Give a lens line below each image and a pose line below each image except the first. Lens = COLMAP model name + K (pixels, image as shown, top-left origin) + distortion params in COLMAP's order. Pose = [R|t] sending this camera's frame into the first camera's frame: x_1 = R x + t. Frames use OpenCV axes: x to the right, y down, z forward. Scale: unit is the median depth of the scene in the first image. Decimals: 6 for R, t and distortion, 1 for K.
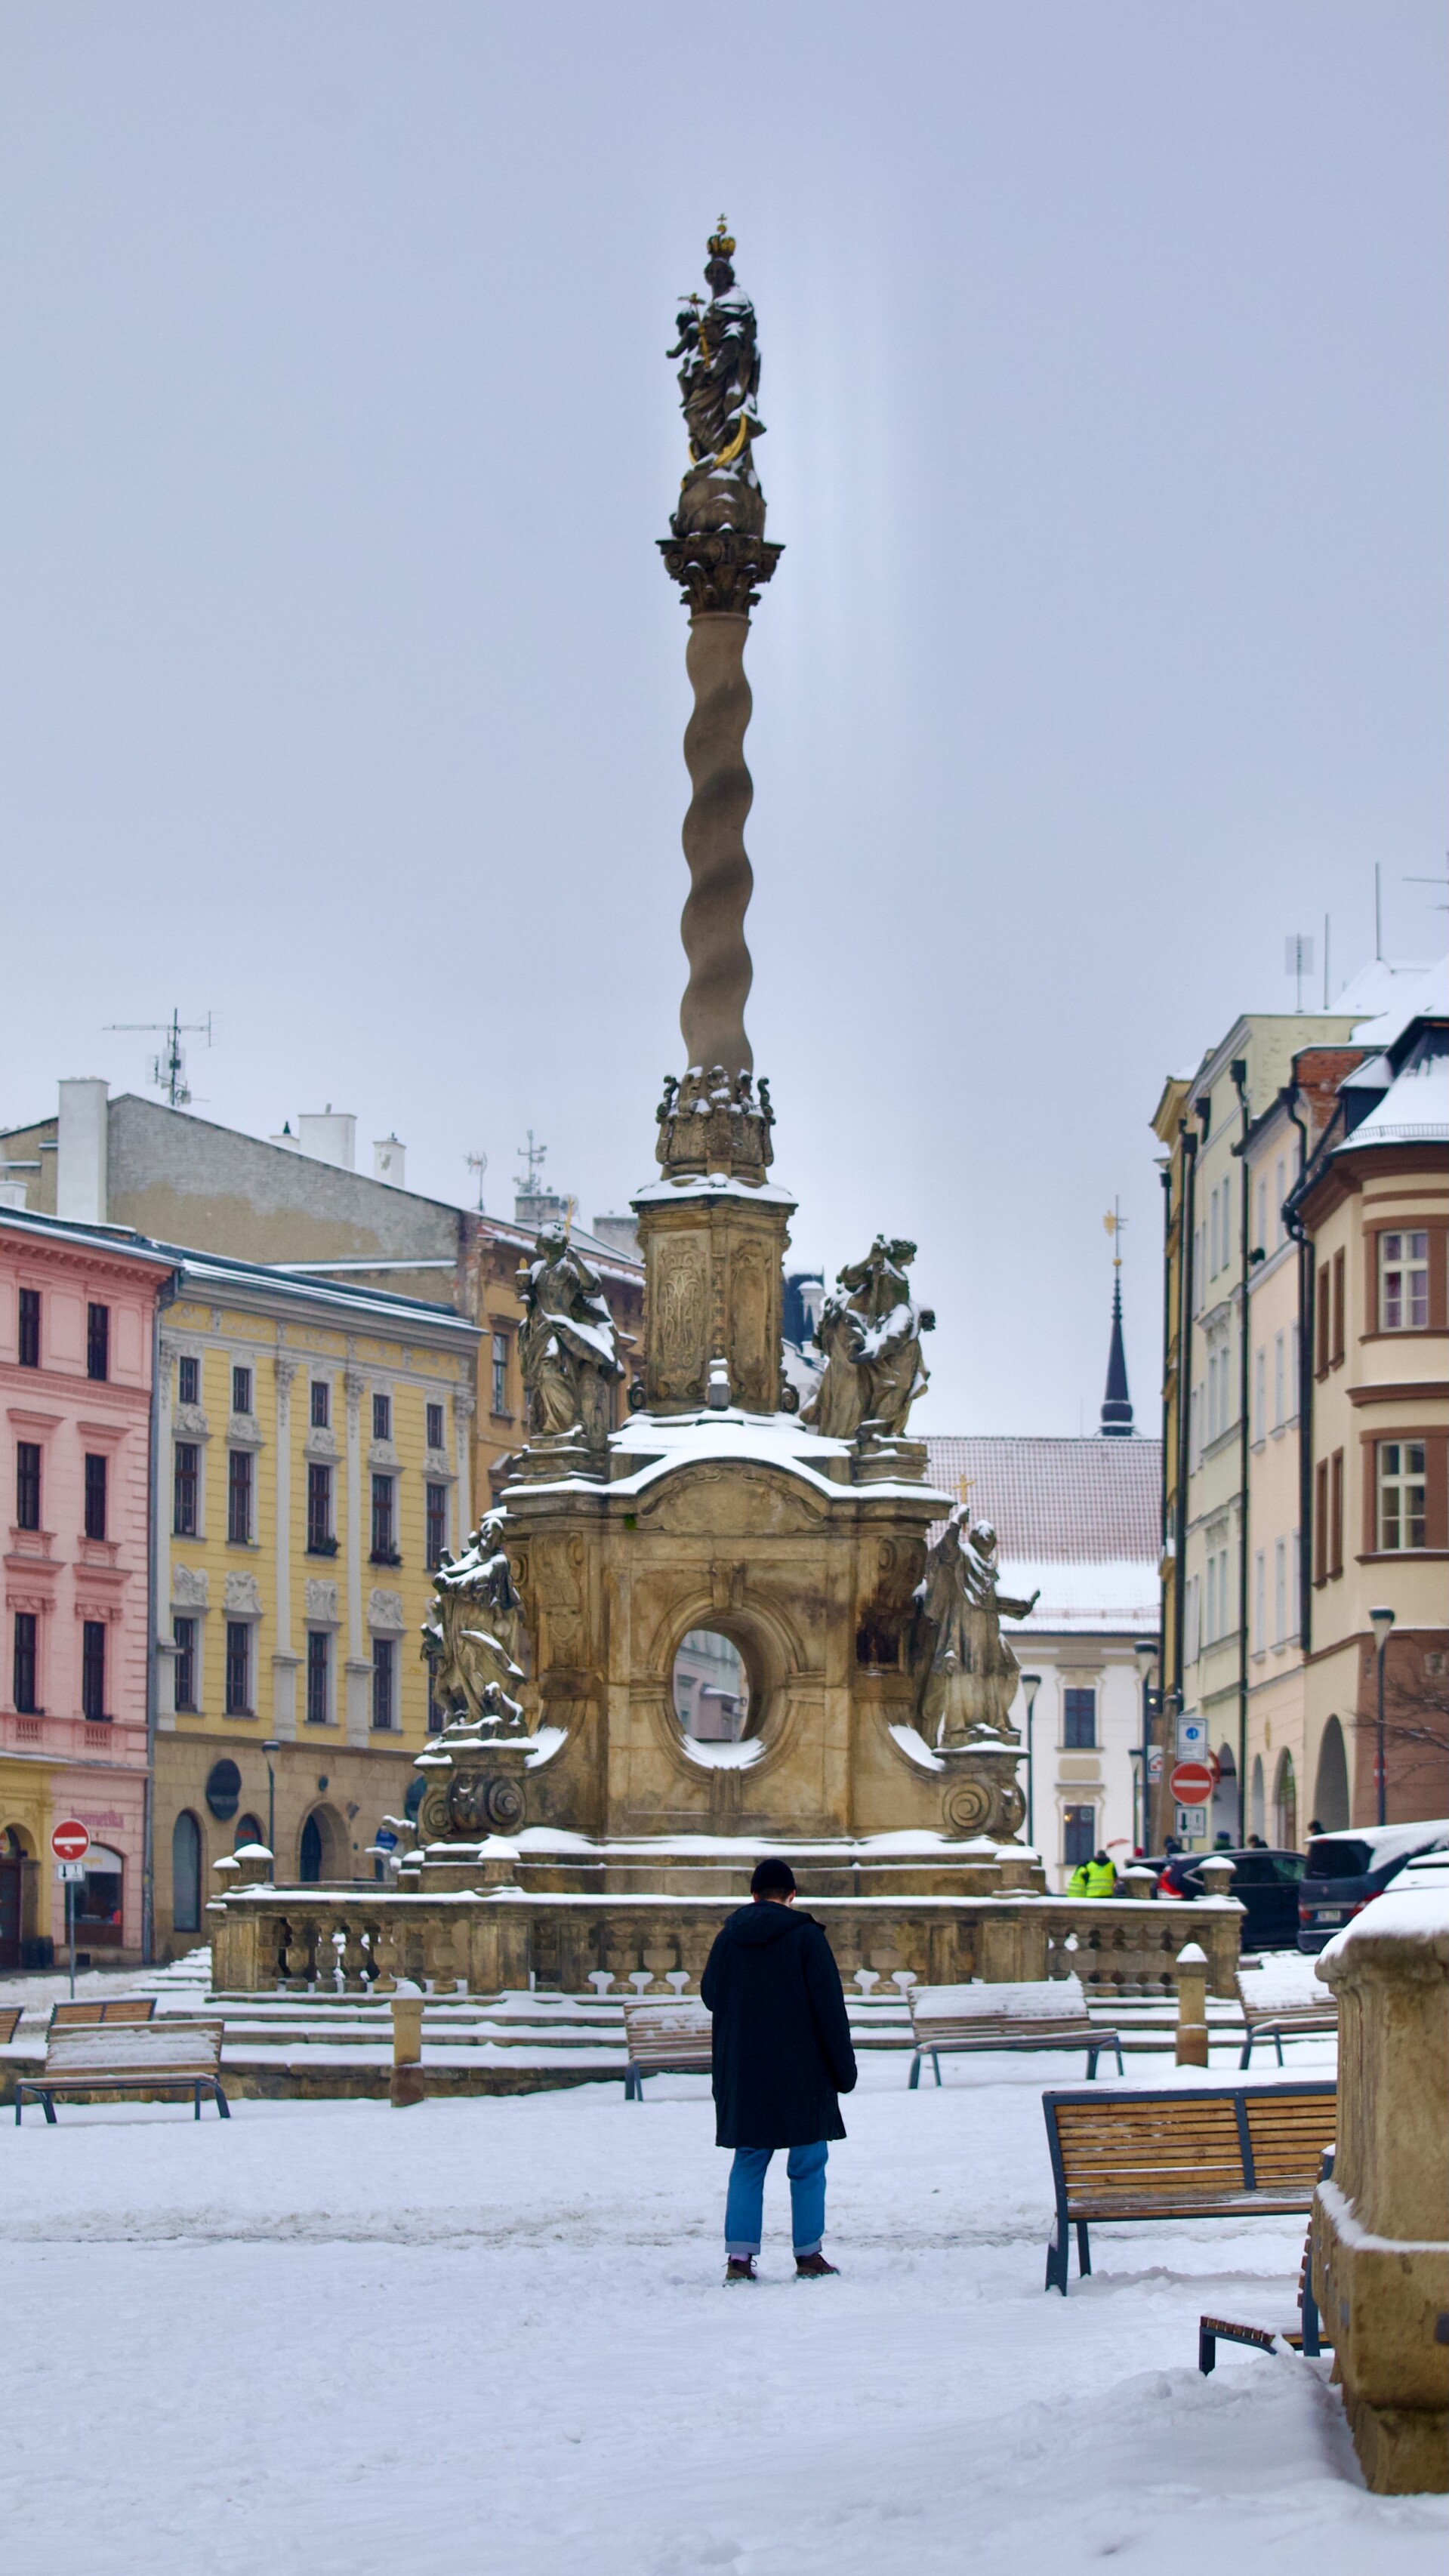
lens RADIAL K [[6927.0, 0, 724.1], [0, 6927.0, 1296.5], [0, 0, 1]] dist [-0.201632, 0.000000]
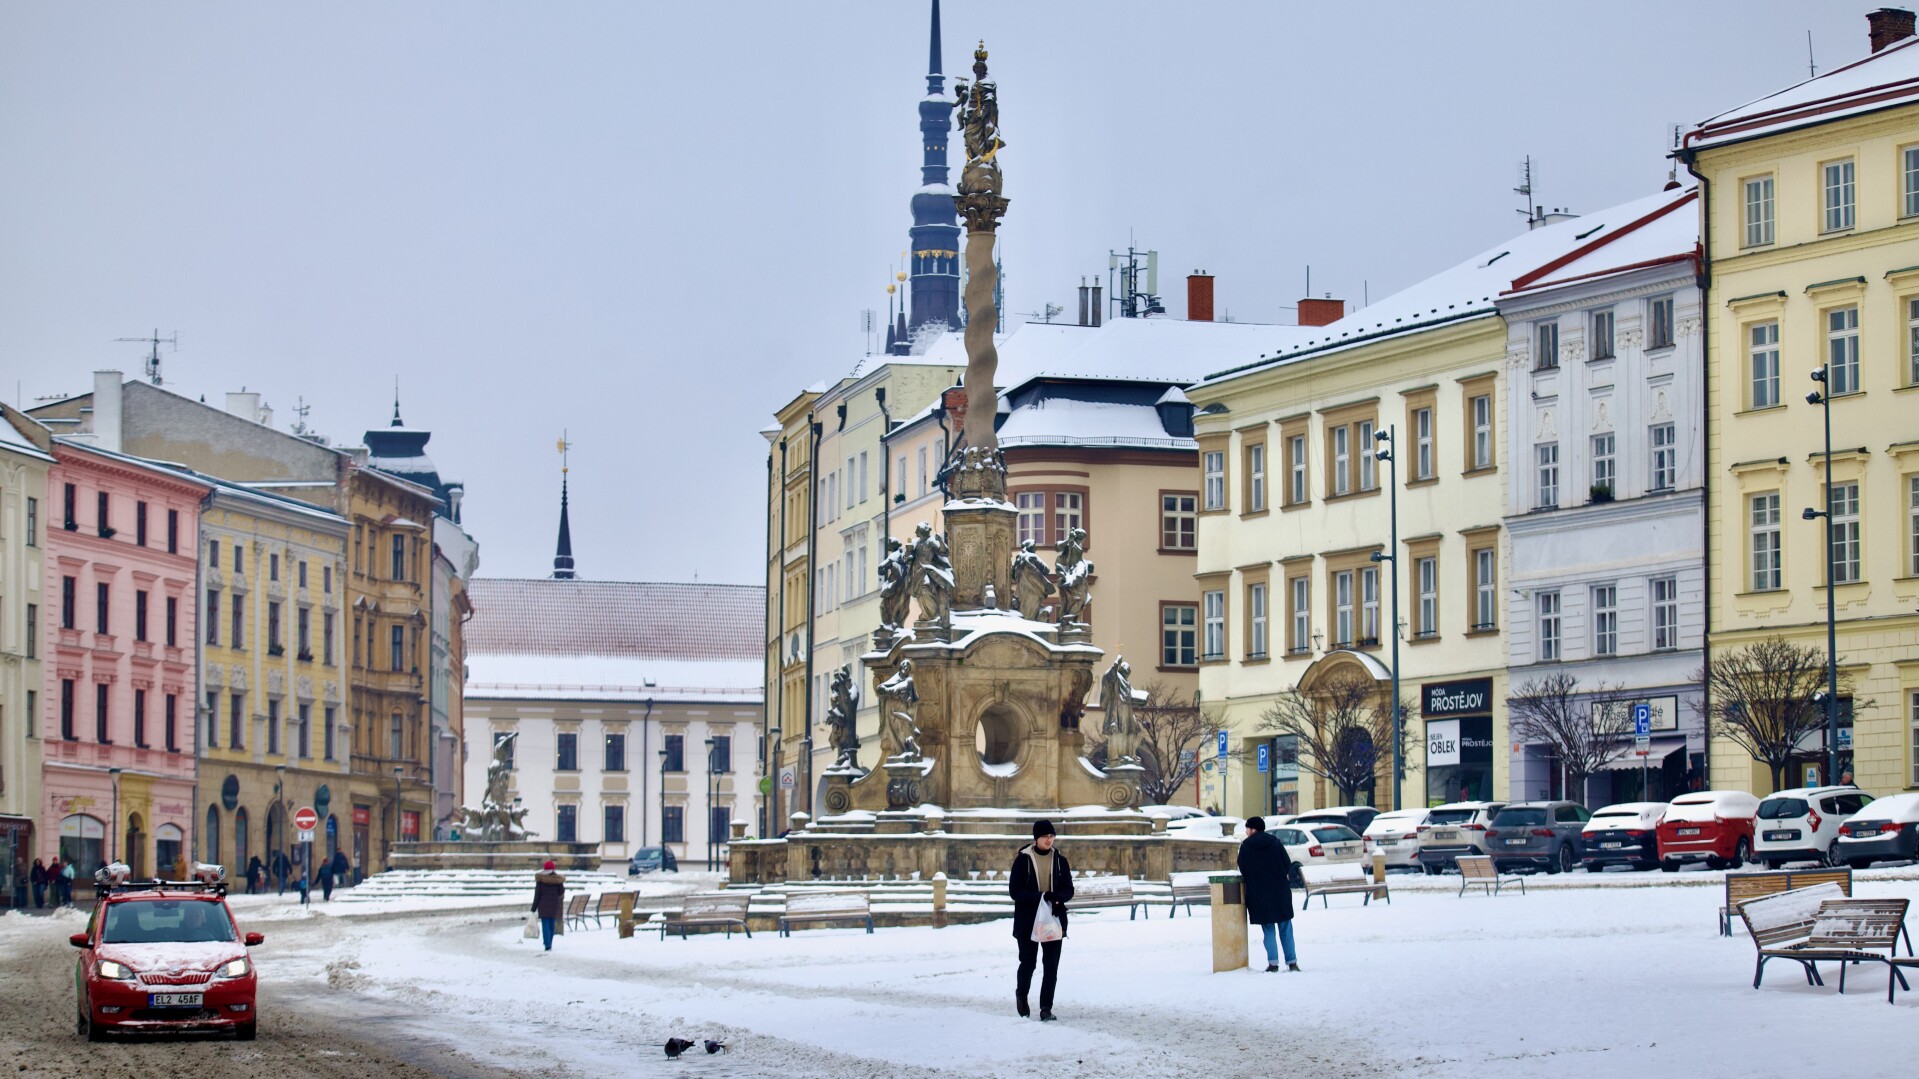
lens RADIAL K [[4872.7, 0, 960.0], [0, 4872.7, 530.3], [0, 0, 1]] dist [-0.121687, 0.000000]
pose [[0.977141, 0.012047, 0.212251, -0.175287], [-0.015357, 0.999785, 0.013955, -0.015296], [-0.212037, -0.016895, 0.977116, -0.248175]]
